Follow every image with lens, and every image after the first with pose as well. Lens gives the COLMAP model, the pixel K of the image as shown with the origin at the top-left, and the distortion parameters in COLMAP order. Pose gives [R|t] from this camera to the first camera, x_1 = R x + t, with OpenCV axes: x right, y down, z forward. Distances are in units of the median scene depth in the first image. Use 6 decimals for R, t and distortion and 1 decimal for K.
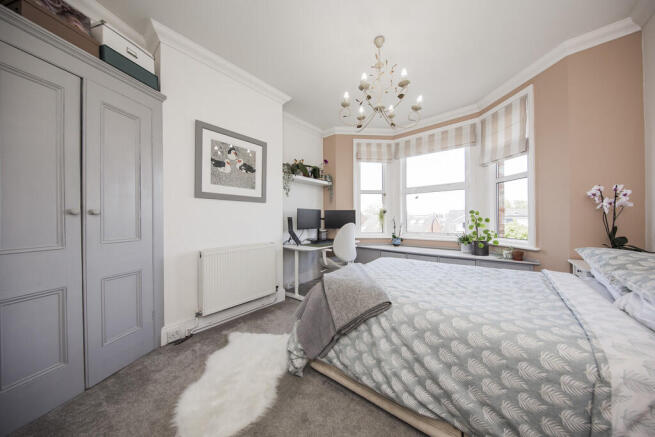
lens RADIAL K [[218.1, 0, 338.1], [0, 218.1, 217.8], [0, 0, 1]] dist [-0.000469, -0.000122]
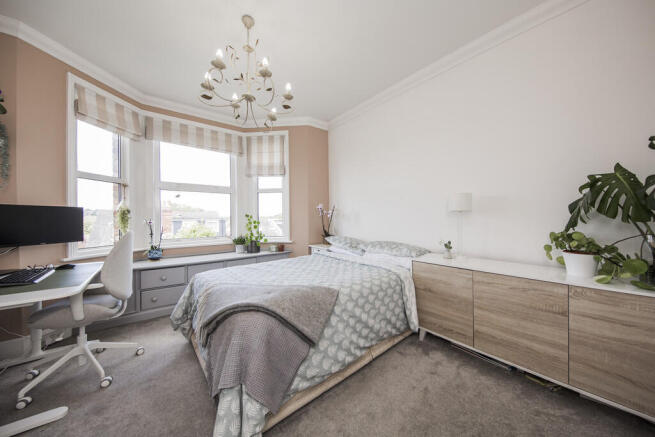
lens RADIAL K [[218.1, 0, 338.1], [0, 218.1, 217.8], [0, 0, 1]] dist [-0.000469, -0.000122]
pose [[0.184484, 0.012038, 0.982762, -0.434097], [0.000313, 0.999924, -0.012307, -0.002135], [-0.982836, 0.002578, 0.184466, 0.350689]]
